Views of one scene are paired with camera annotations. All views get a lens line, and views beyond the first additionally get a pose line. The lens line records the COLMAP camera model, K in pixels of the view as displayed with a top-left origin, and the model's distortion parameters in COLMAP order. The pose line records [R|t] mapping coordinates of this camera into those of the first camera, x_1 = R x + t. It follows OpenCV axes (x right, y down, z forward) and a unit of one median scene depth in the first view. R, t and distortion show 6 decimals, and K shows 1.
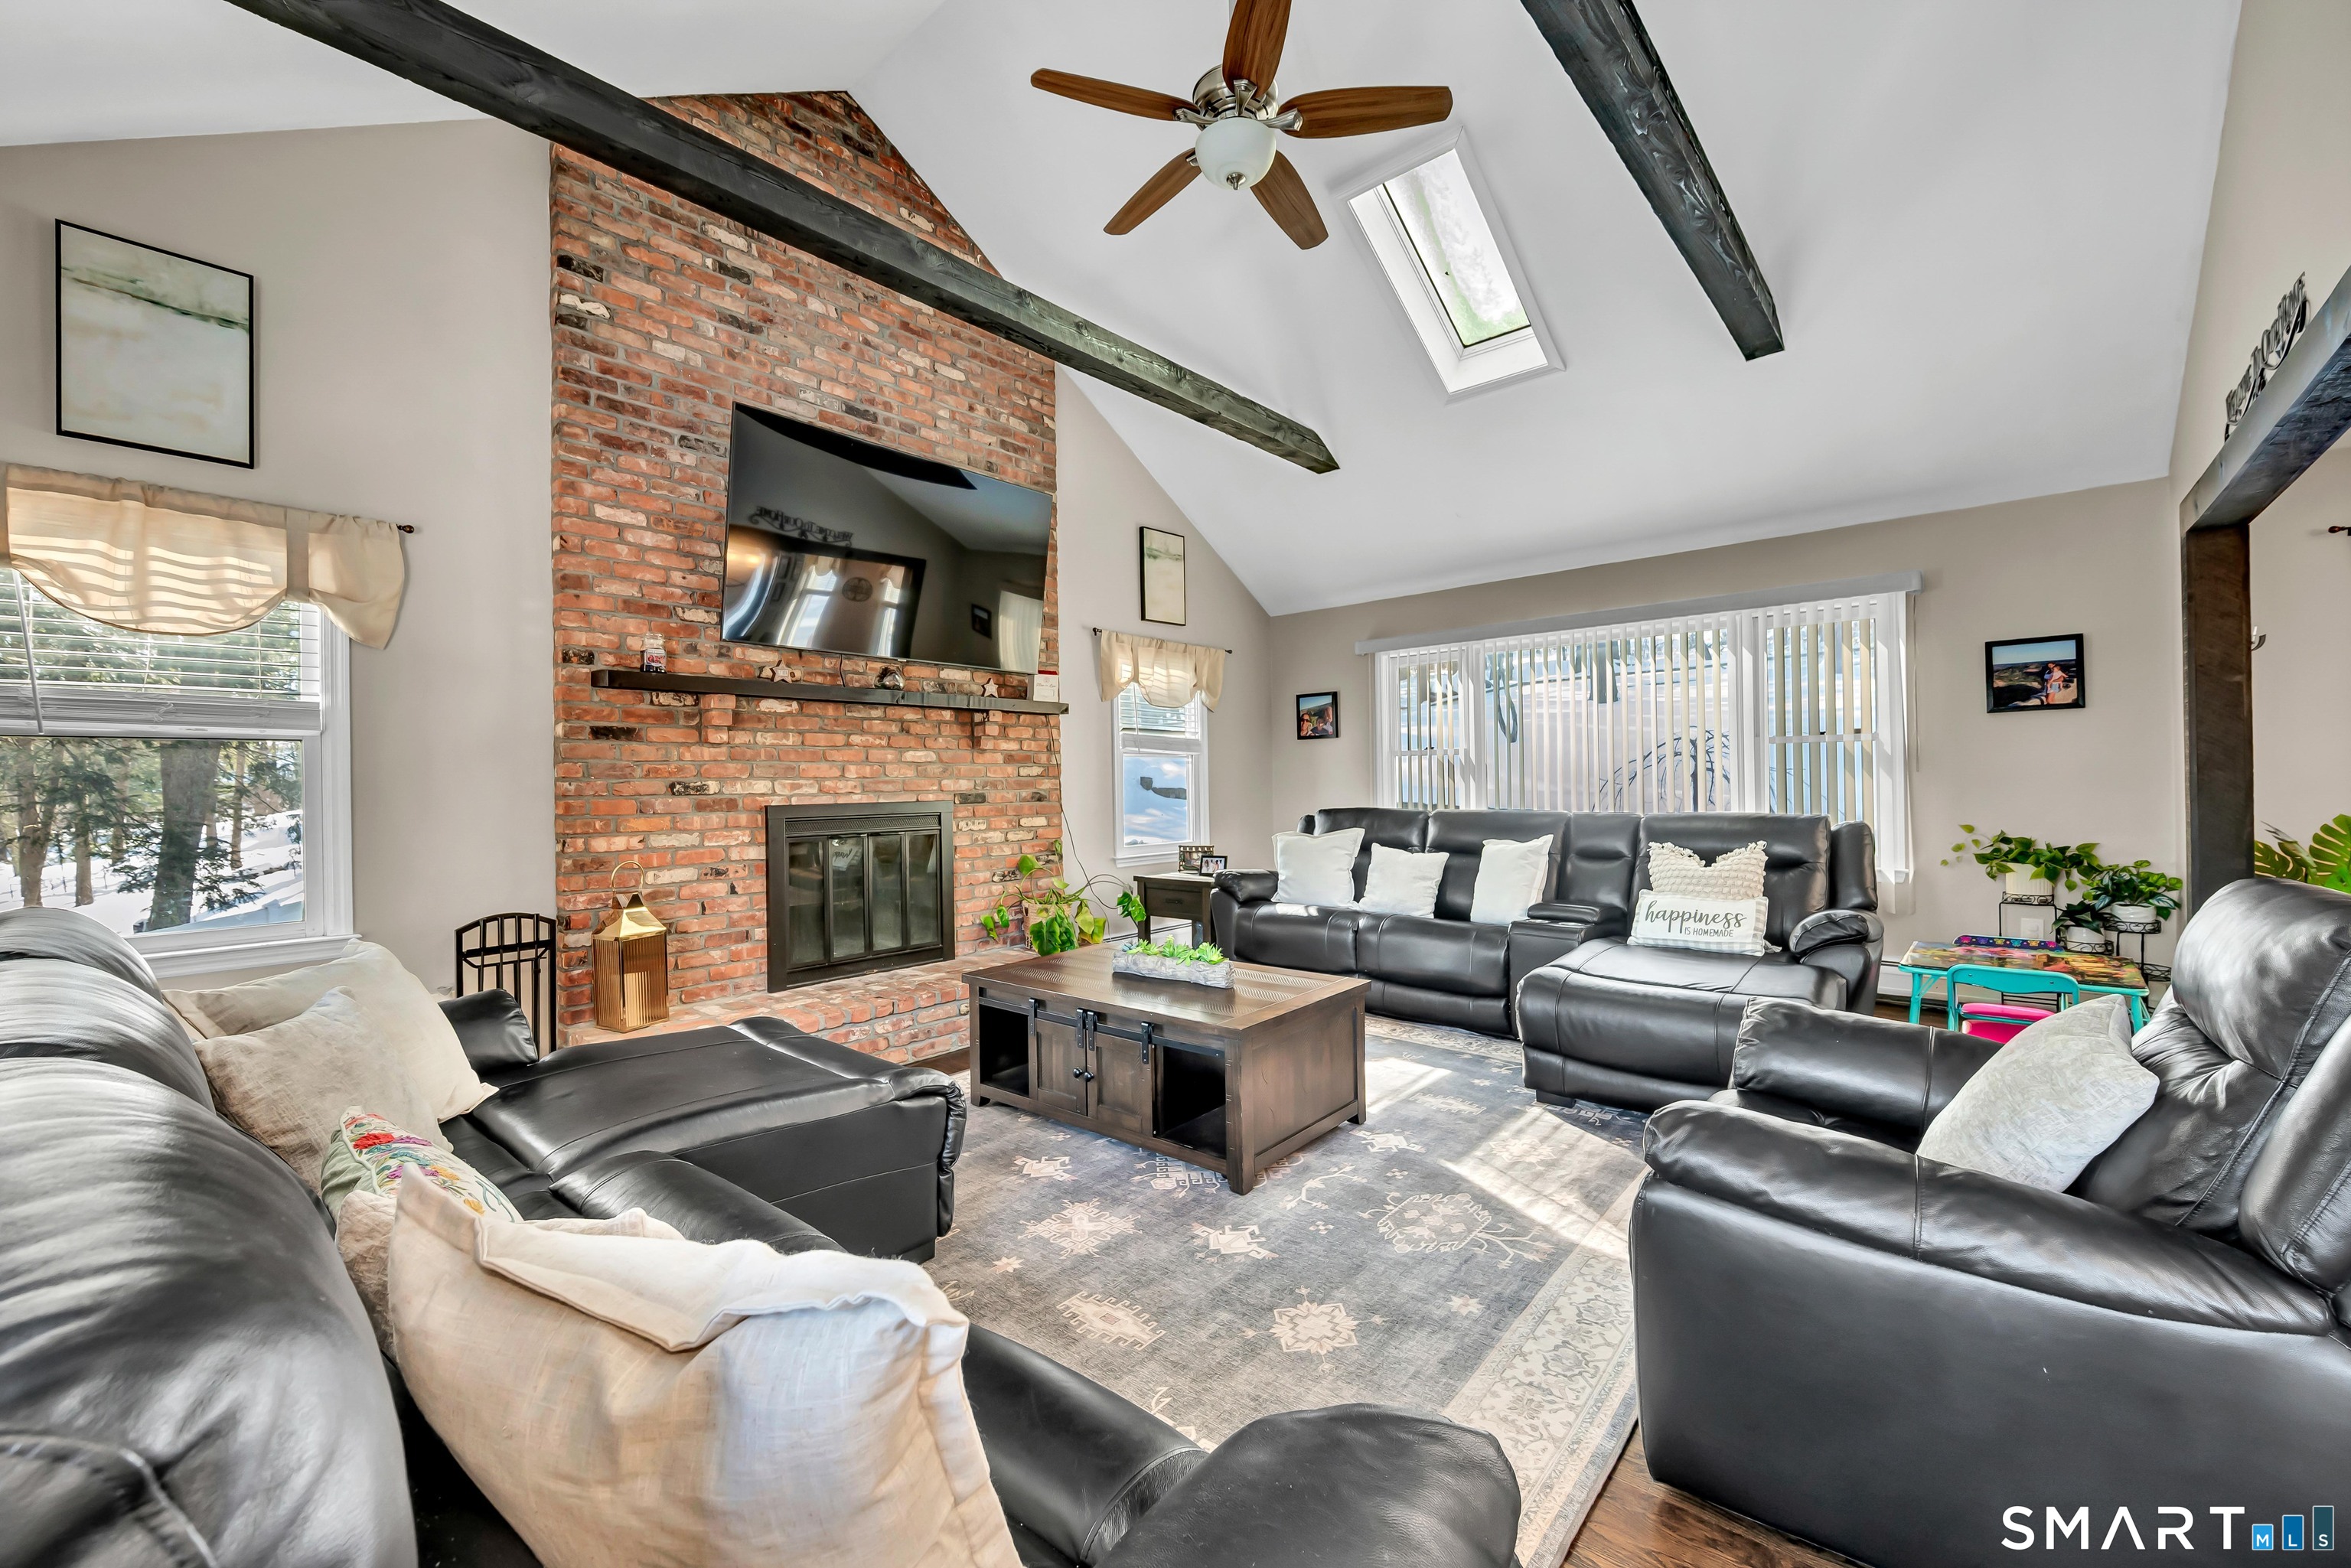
lens RADIAL K [[940.6, 0, 1163.6], [0, 940.6, 777.1], [0, 0, 1]] dist [0.001247, -0.000899]
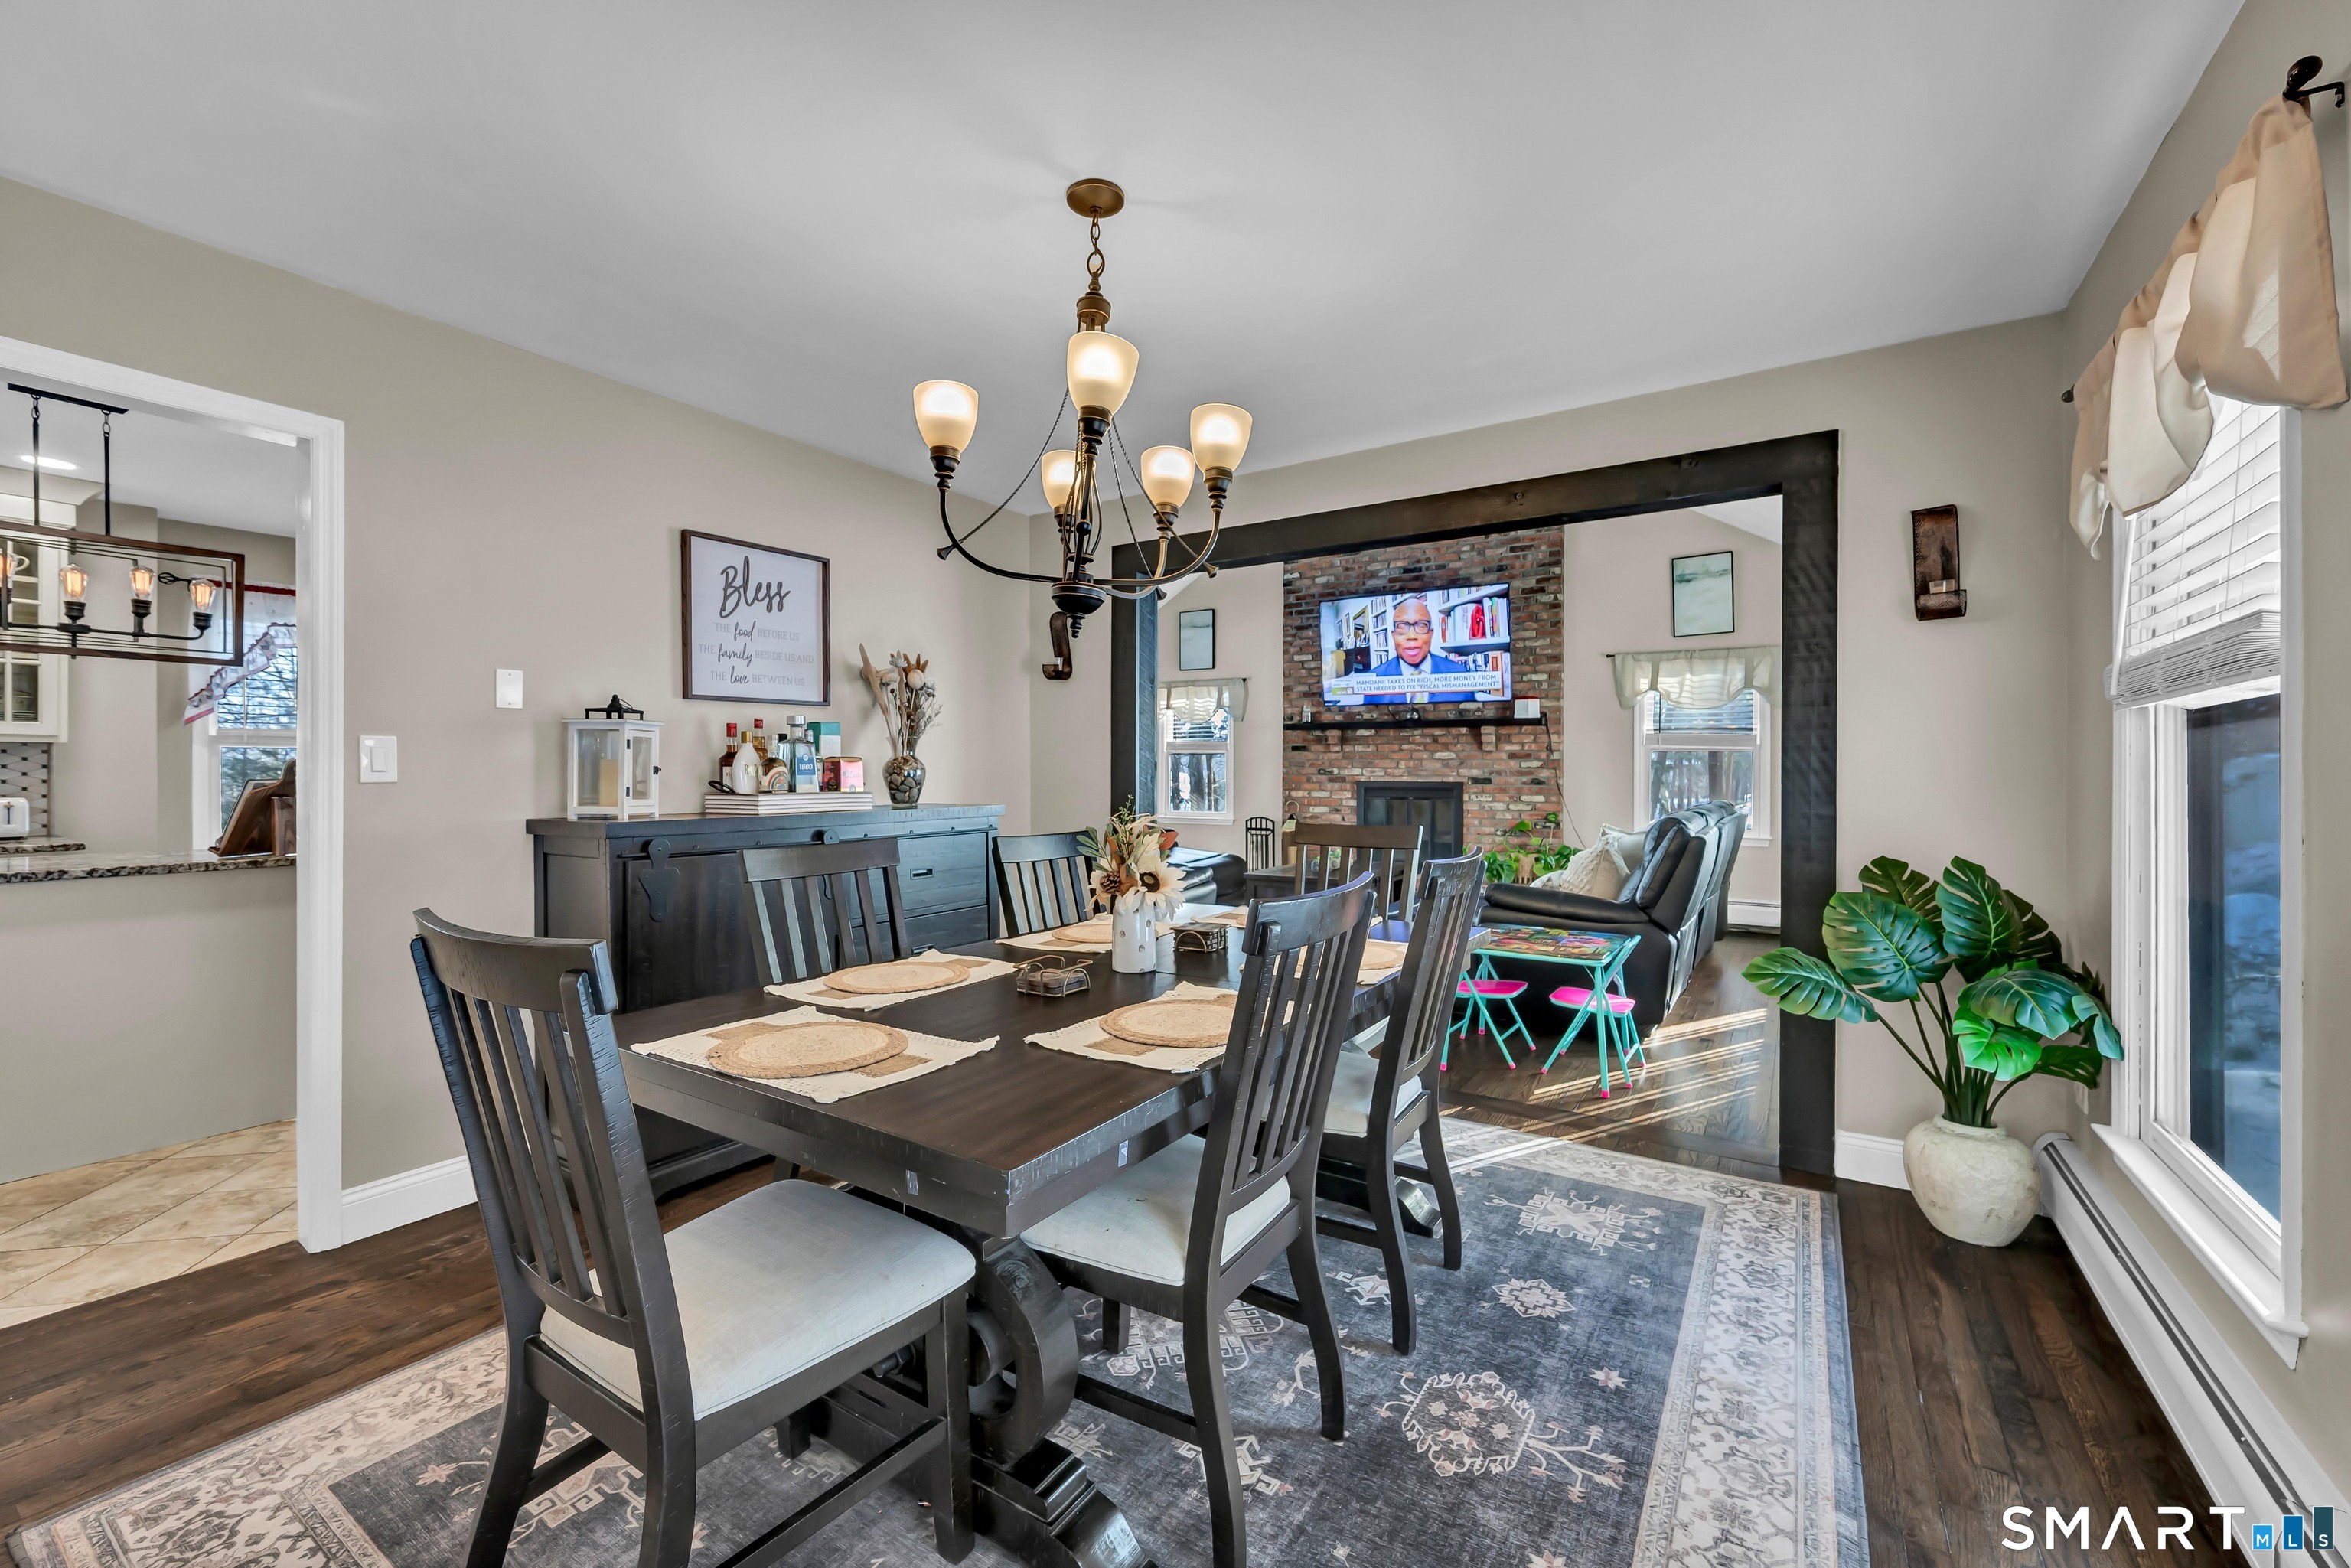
lens RADIAL K [[940.6, 0, 1171.1], [0, 940.6, 777.8], [0, 0, 1]] dist [0.001247, -0.000899]
pose [[0.138630, 0.022989, -0.990077, 1.756192], [-0.001370, 0.999734, 0.023021, -0.025706], [0.990343, -0.001835, 0.138625, 0.332942]]
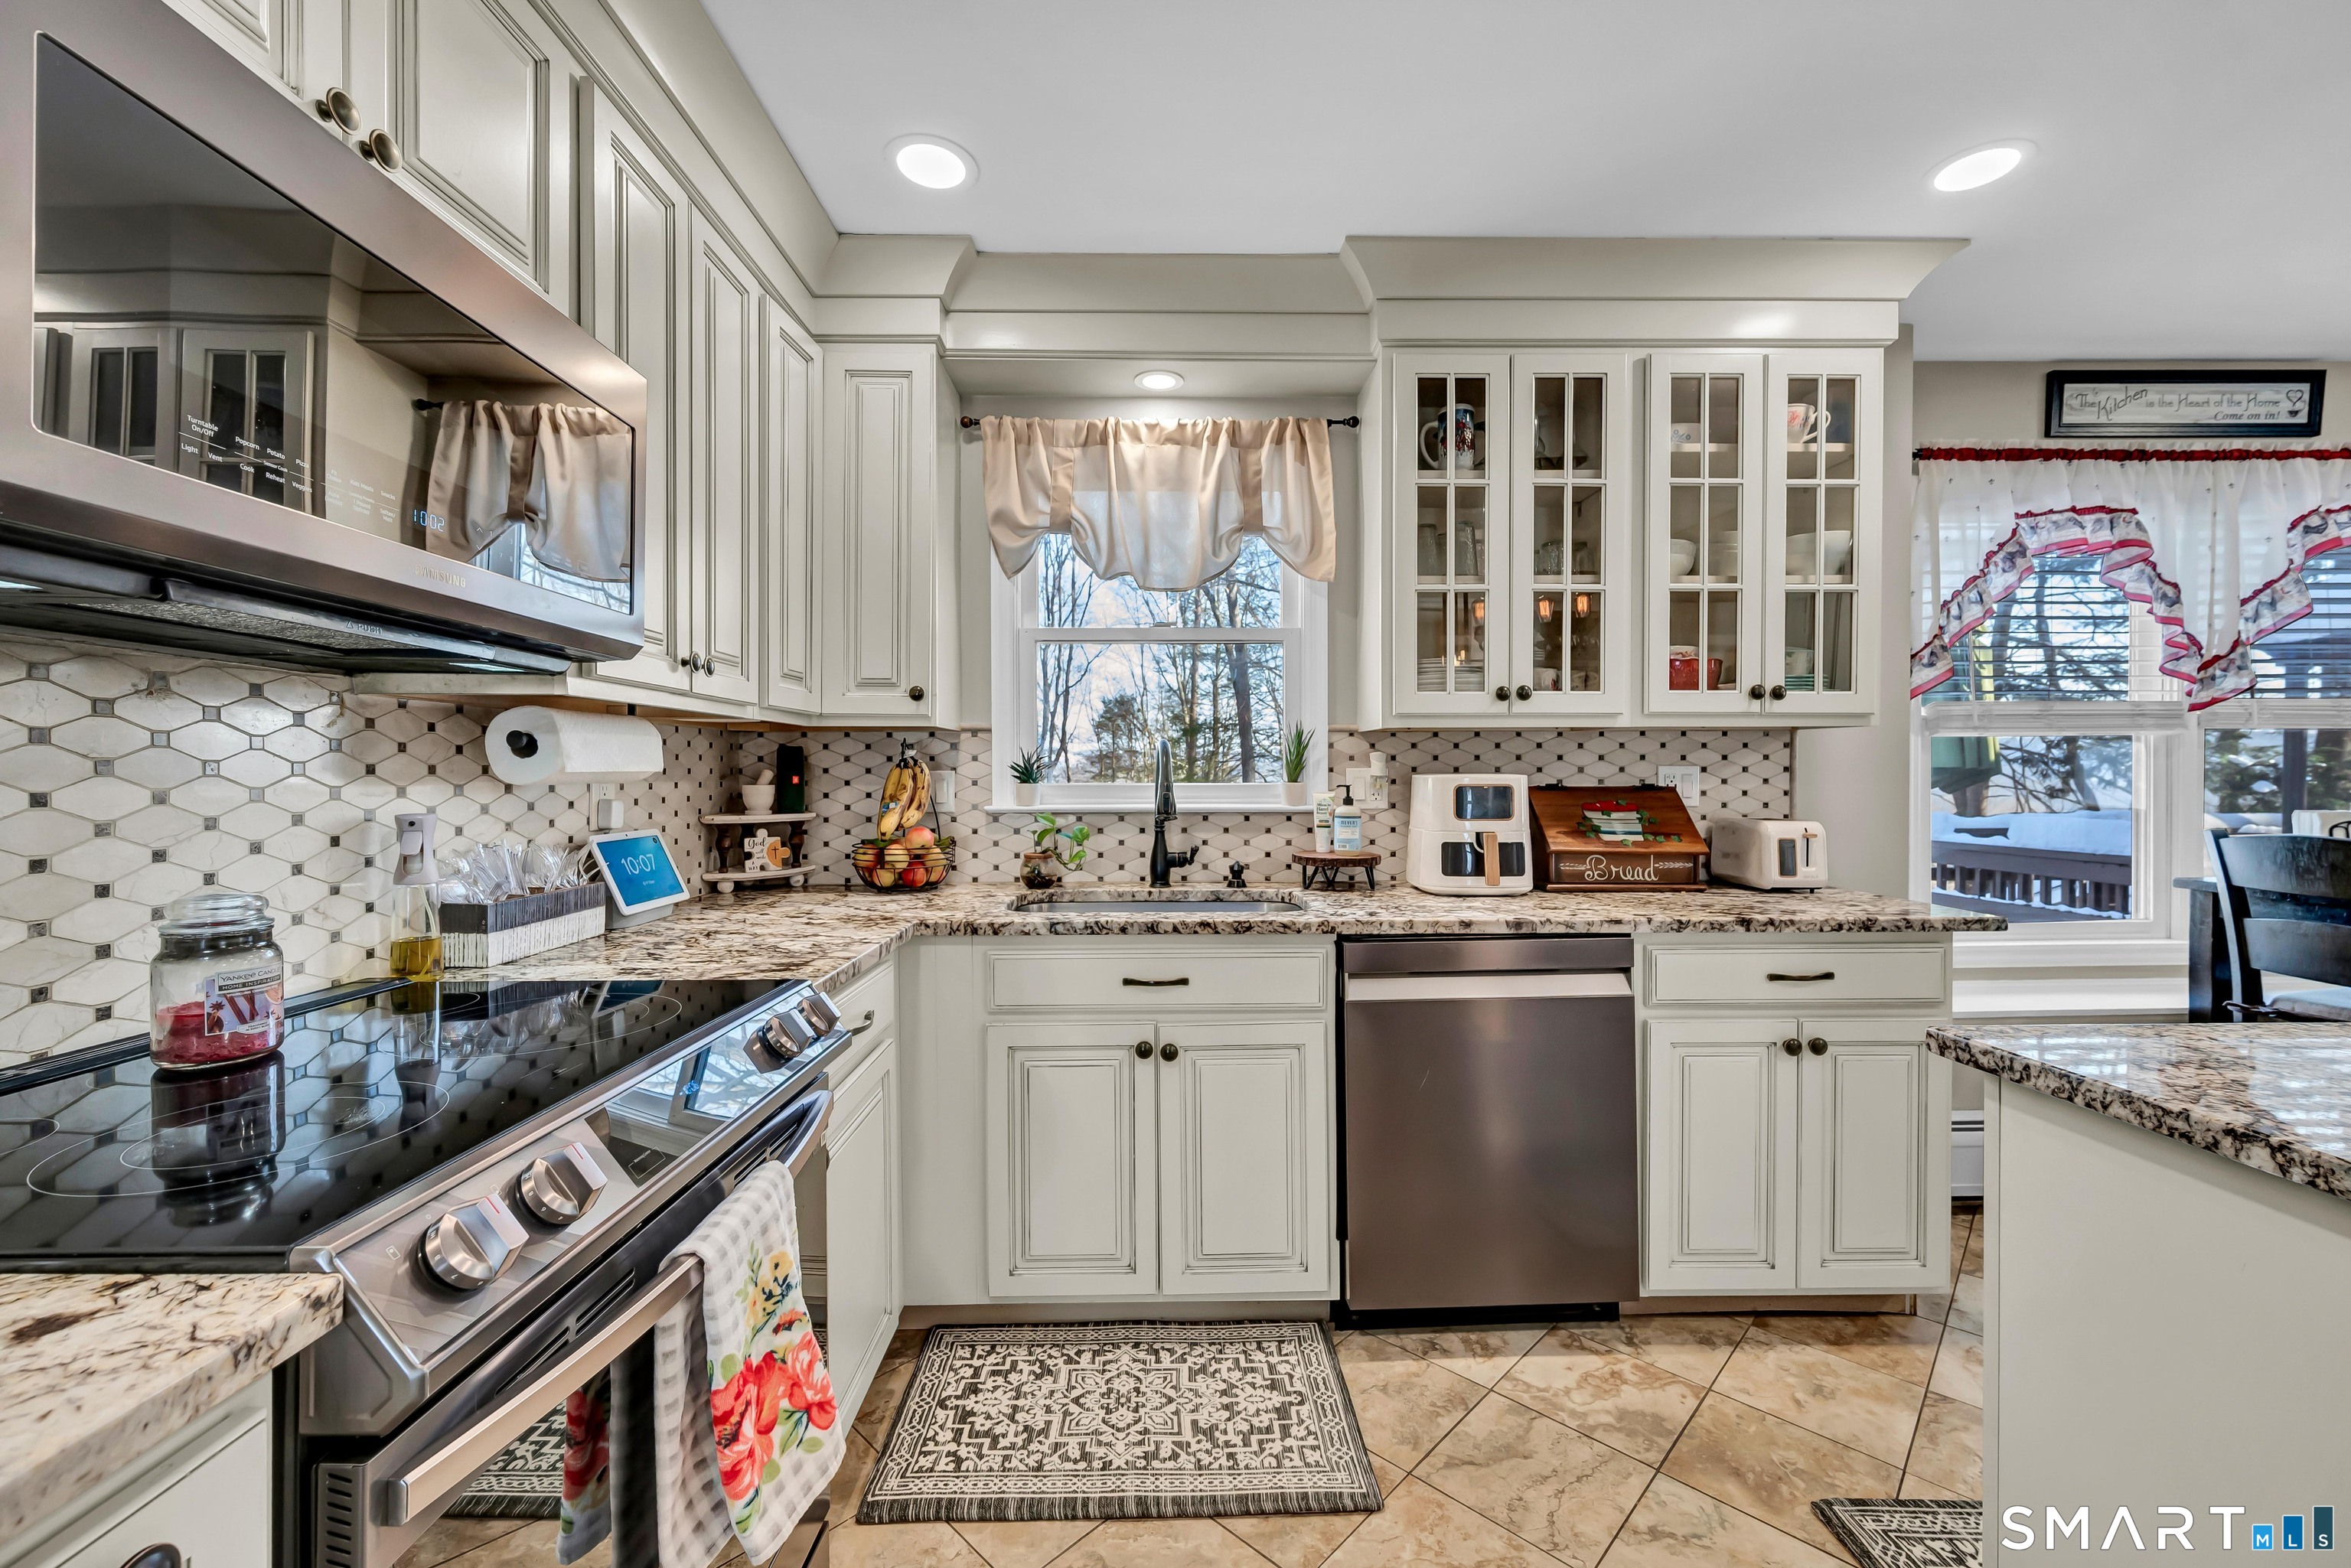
lens RADIAL K [[940.6, 0, 1175.3], [0, 940.6, 779.7], [0, 0, 1]] dist [0.001247, -0.000899]
pose [[-0.744150, 0.019211, -0.667737, 1.274472], [0.015700, 0.999813, 0.011268, -0.019142], [0.667829, -0.002099, -0.744312, -0.606934]]
